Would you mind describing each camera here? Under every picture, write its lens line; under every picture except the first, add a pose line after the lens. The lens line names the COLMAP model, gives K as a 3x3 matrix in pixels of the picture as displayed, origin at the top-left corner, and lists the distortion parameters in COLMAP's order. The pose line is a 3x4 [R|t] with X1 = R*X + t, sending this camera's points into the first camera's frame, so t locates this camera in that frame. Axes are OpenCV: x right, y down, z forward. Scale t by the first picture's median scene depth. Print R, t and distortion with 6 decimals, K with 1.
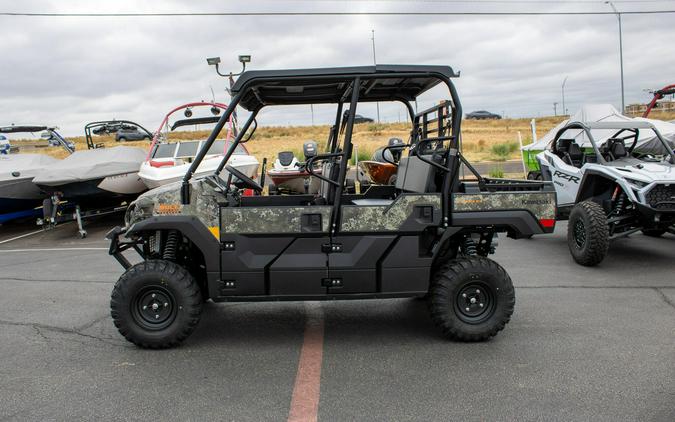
lens RADIAL K [[520.7, 0, 337.3], [0, 520.7, 212.4], [0, 0, 1]] dist [0.021085, -0.010117]
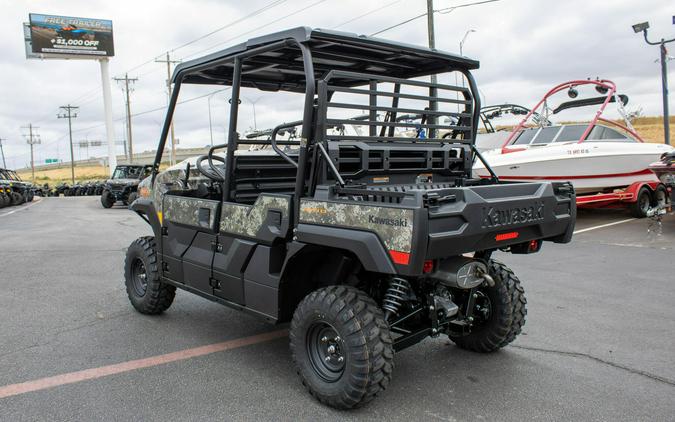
lens RADIAL K [[565.5, 0, 334.9], [0, 565.5, 209.0], [0, 0, 1]] dist [-0.051126, -0.000039]
pose [[0.644213, 0.091341, -0.759372, 0.870508], [-0.082444, 0.995351, 0.049785, -0.064648], [0.760390, 0.030534, 0.648749, 0.510346]]
